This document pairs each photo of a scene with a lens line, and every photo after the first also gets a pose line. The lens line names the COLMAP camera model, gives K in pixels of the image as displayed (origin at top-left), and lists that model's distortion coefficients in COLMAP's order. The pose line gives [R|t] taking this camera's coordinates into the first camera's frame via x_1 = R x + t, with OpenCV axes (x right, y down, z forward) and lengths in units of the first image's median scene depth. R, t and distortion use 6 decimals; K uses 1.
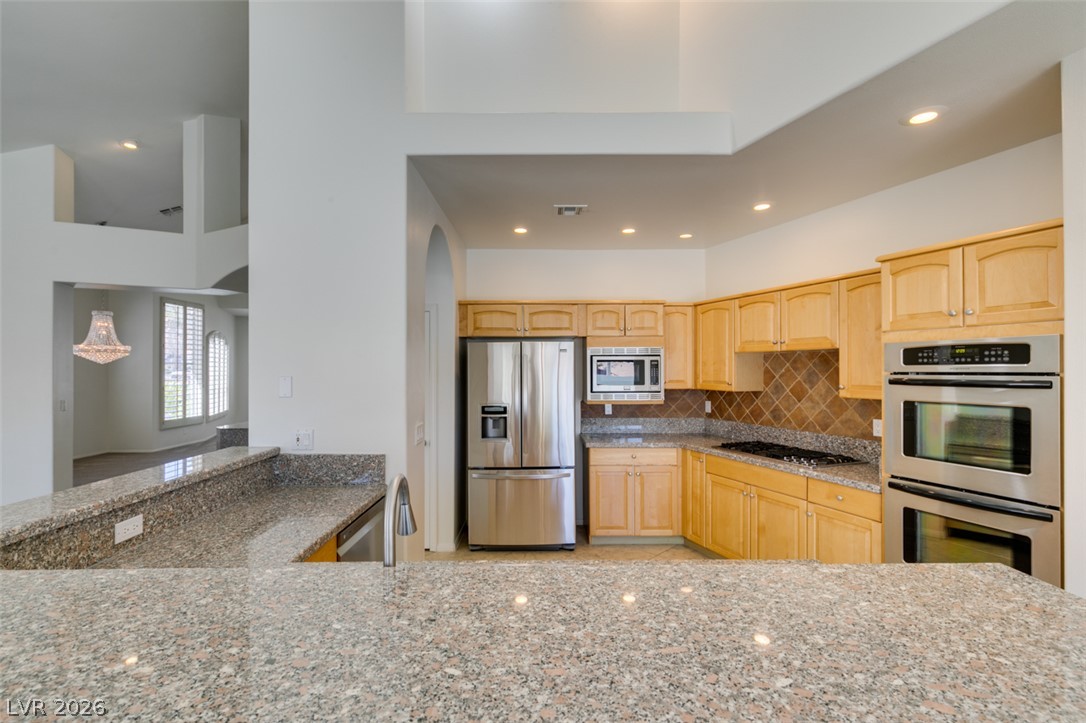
lens RADIAL K [[487.1, 0, 542.2], [0, 487.1, 364.9], [0, 0, 1]] dist [-0.001184, -0.000894]
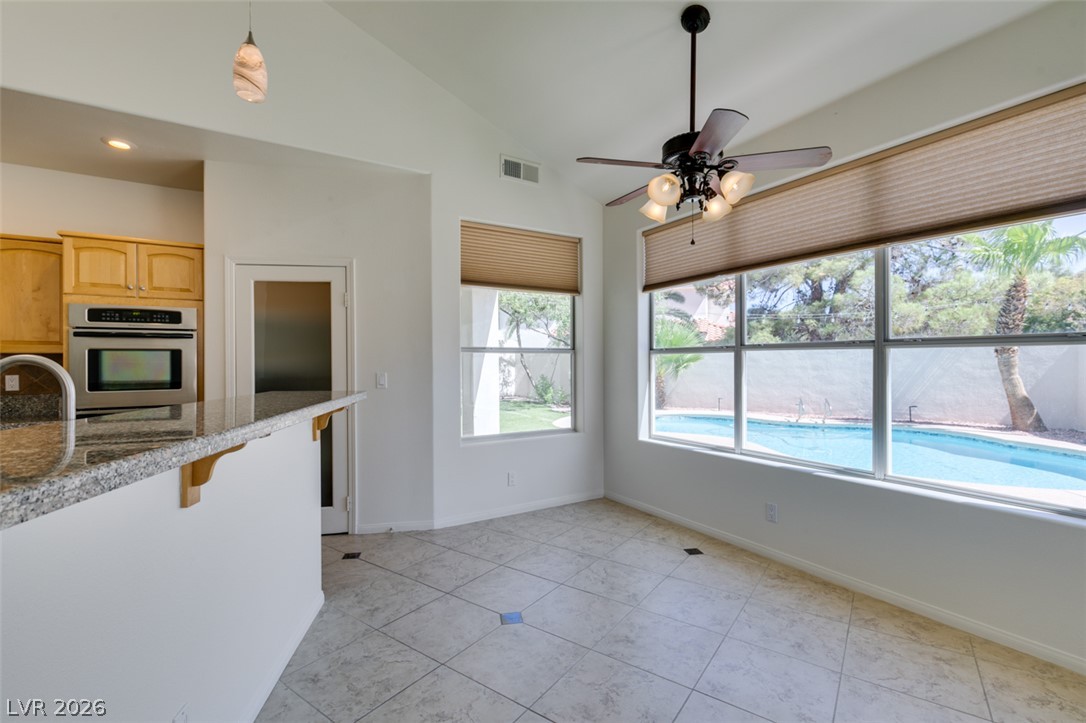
lens RADIAL K [[487.1, 0, 542.2], [0, 487.1, 364.9], [0, 0, 1]] dist [-0.001184, -0.000894]
pose [[-0.161636, 0.001314, 0.986850, -0.795175], [-0.000536, 0.999999, -0.001419, 0.128291], [-0.986850, -0.000759, -0.161635, 0.021229]]
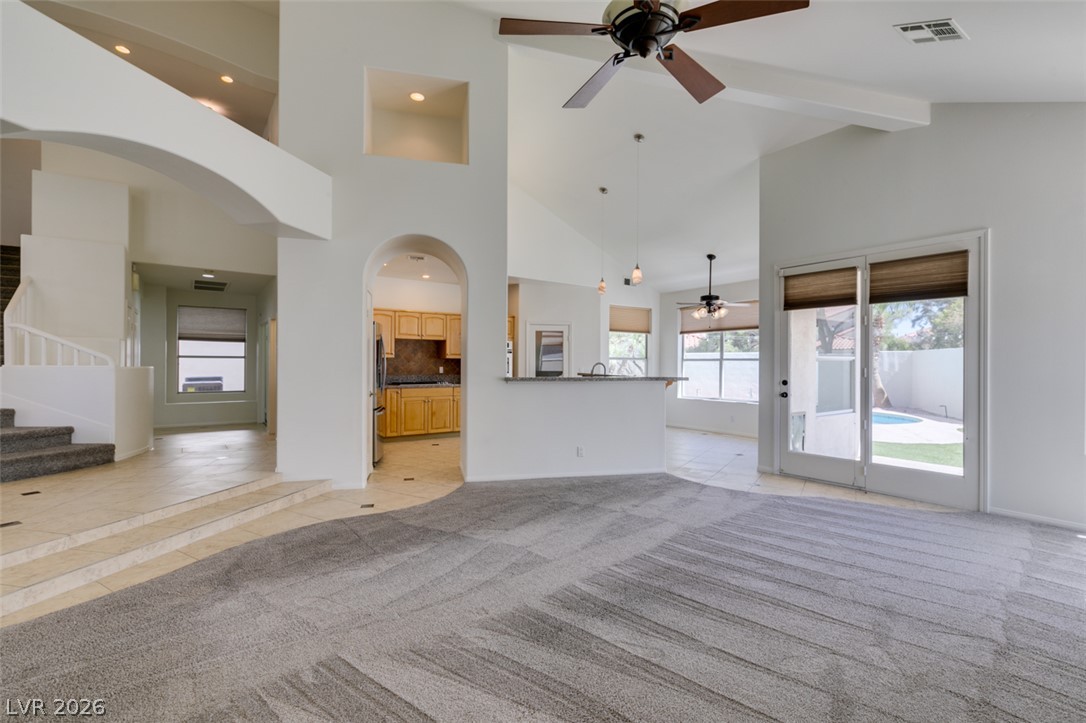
lens RADIAL K [[487.1, 0, 542.2], [0, 487.1, 364.9], [0, 0, 1]] dist [-0.001184, -0.000894]
pose [[-0.230251, -0.003412, 0.973125, -2.950774], [-0.012622, 0.999920, 0.000520, 0.131225], [-0.973049, -0.012164, -0.230276, 1.523837]]
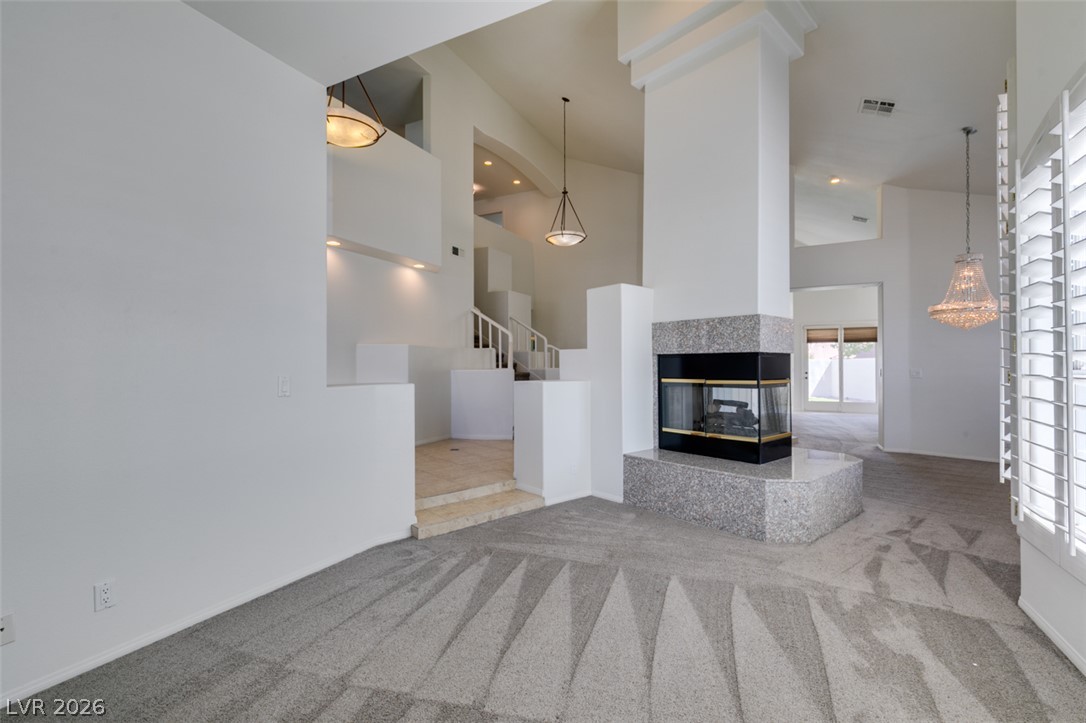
lens RADIAL K [[480.1, 0, 543.0], [0, 480.1, 361.5], [0, 0, 1]] dist [-0.000449, -0.000274]
pose [[-0.653132, 0.007752, 0.757204, -3.184501], [-0.000880, 0.999939, -0.010997, 0.135314], [-0.757243, -0.007849, -0.653086, 6.049463]]
